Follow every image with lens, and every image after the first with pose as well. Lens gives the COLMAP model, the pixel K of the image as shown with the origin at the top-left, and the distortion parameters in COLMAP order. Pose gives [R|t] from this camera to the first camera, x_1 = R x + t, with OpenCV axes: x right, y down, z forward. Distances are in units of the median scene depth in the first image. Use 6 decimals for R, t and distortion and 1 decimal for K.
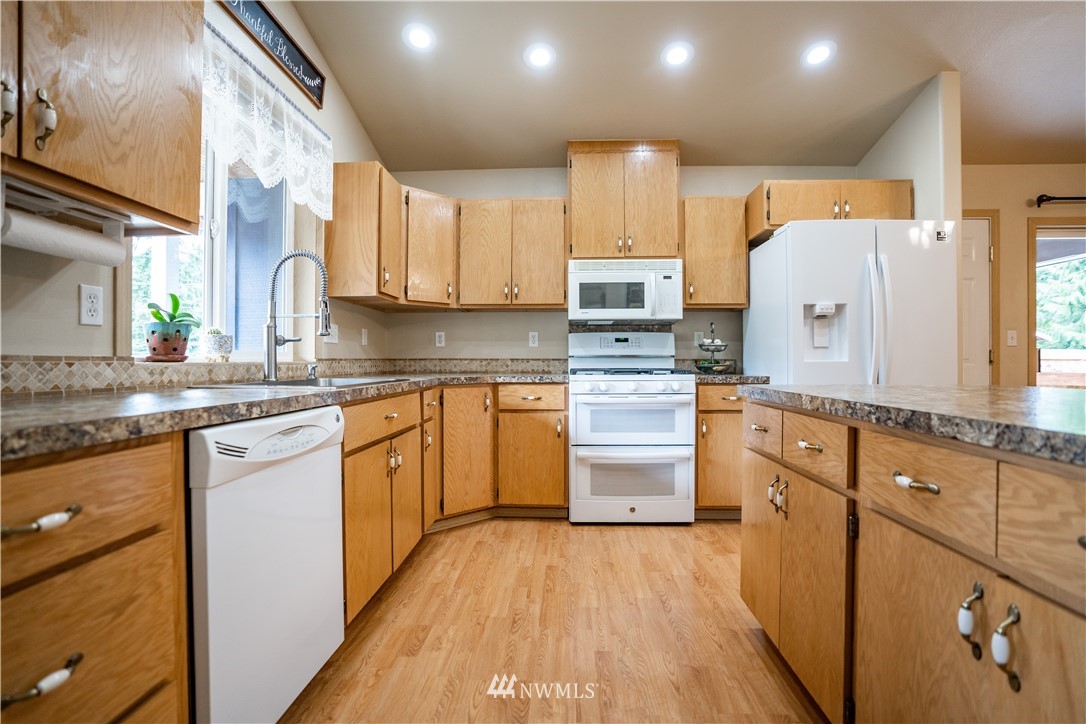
lens RADIAL K [[502.3, 0, 542.7], [0, 502.3, 360.1], [0, 0, 1]] dist [-0.070283, 0.026905]
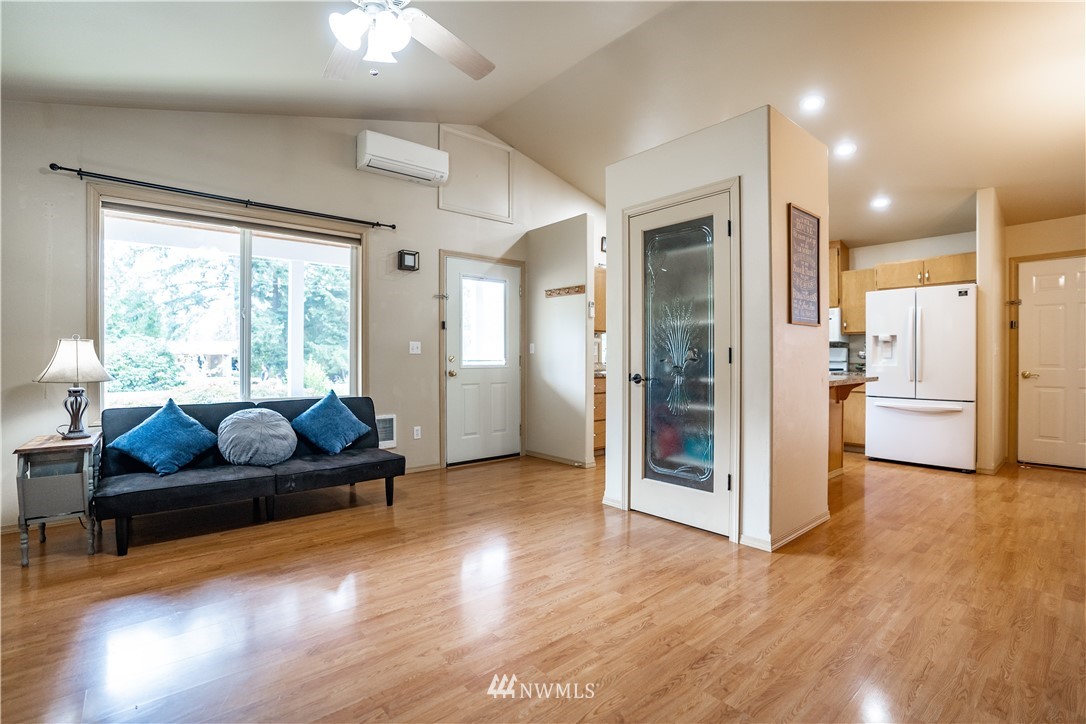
lens RADIAL K [[502.3, 0, 542.7], [0, 502.3, 360.1], [0, 0, 1]] dist [-0.070283, 0.026905]
pose [[0.686068, 0.003431, -0.727530, 0.924348], [-0.000953, 0.999992, 0.003817, -0.022916], [0.727537, -0.001926, 0.686066, -1.104714]]
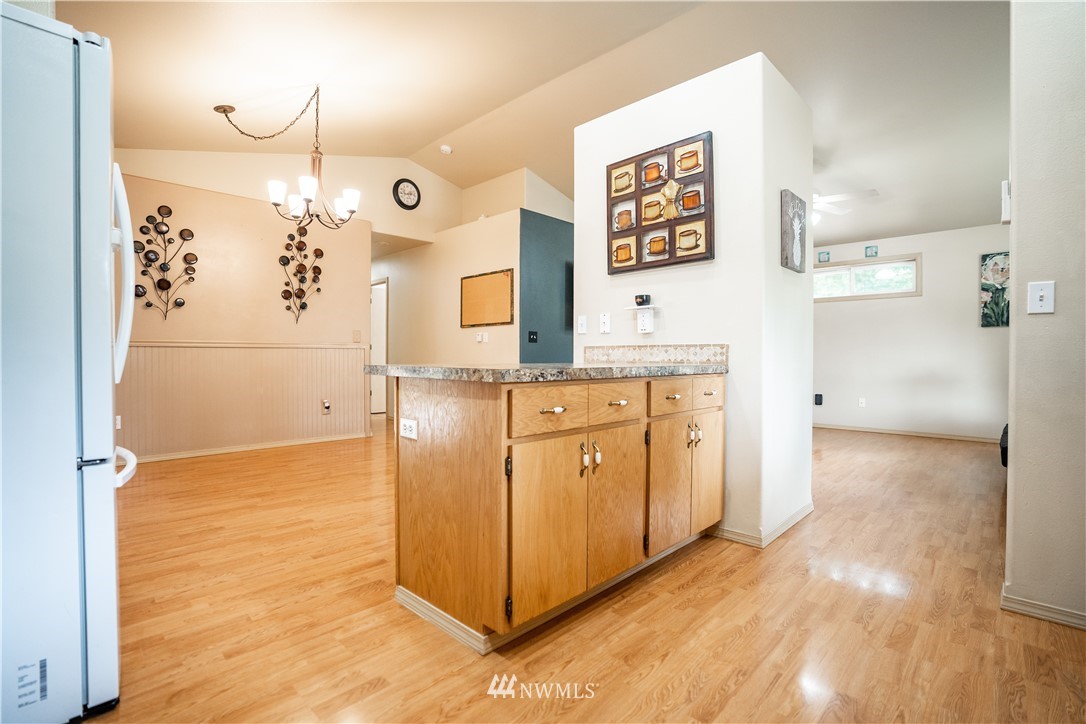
lens RADIAL K [[506.1, 0, 537.8], [0, 506.1, 360.5], [0, 0, 1]] dist [-0.076698, 0.039997]
pose [[-0.747249, -0.009867, 0.664470, -0.107002], [-0.001821, 0.999916, 0.012800, 0.014083], [-0.664541, 0.008355, -0.747205, 0.969447]]
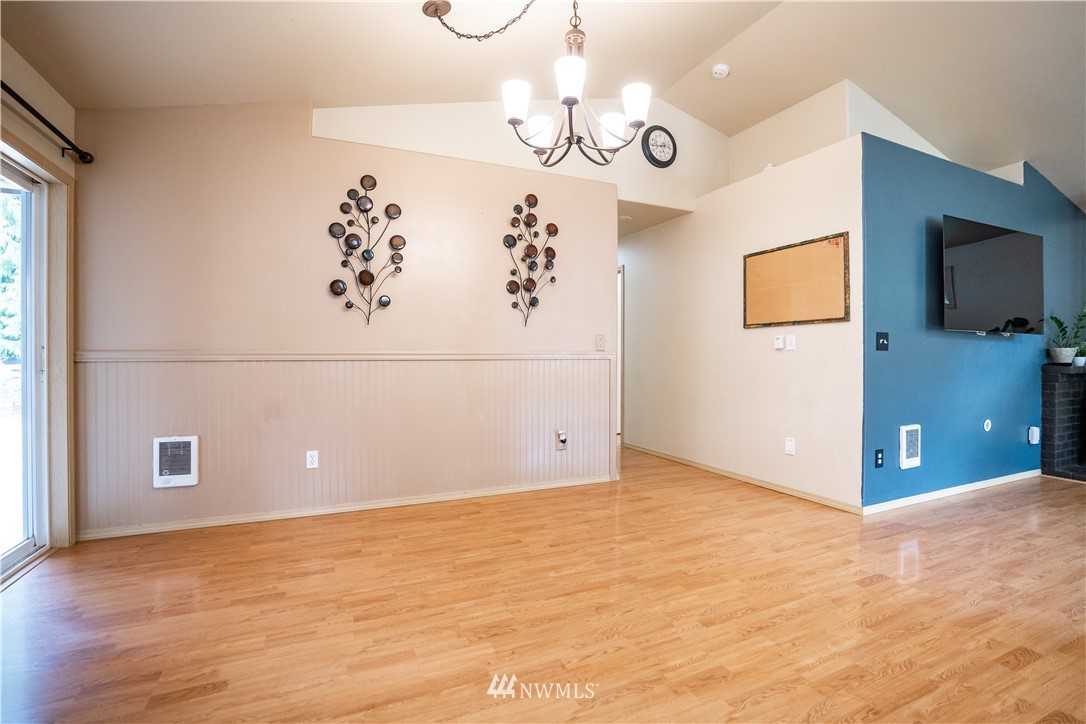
lens RADIAL K [[502.3, 0, 542.7], [0, 502.3, 360.1], [0, 0, 1]] dist [-0.070283, 0.026905]
pose [[-0.462219, -0.010651, 0.886702, 0.515600], [0.000257, 0.999926, 0.012144, -0.019992], [-0.886766, 0.005841, -0.462182, 0.784454]]
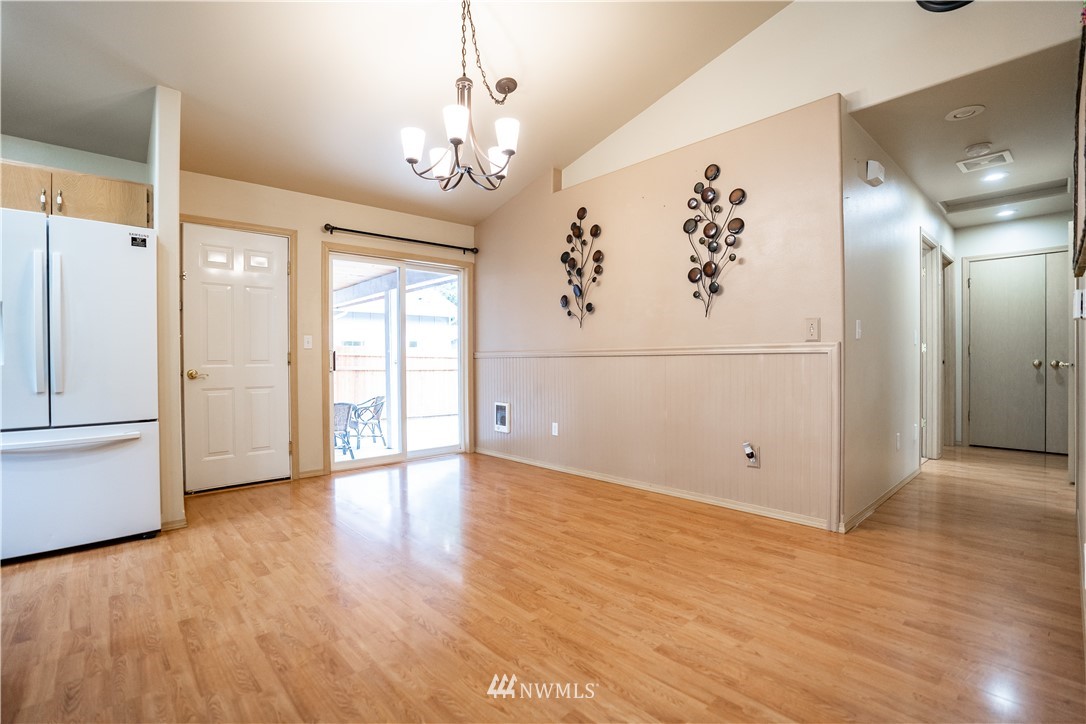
lens RADIAL K [[502.3, 0, 542.7], [0, 502.3, 360.1], [0, 0, 1]] dist [-0.070283, 0.026905]
pose [[0.699294, -0.009130, 0.714775, 0.607716], [0.009775, 0.999947, 0.003210, -0.000383], [-0.714767, 0.004742, 0.699347, -0.295089]]
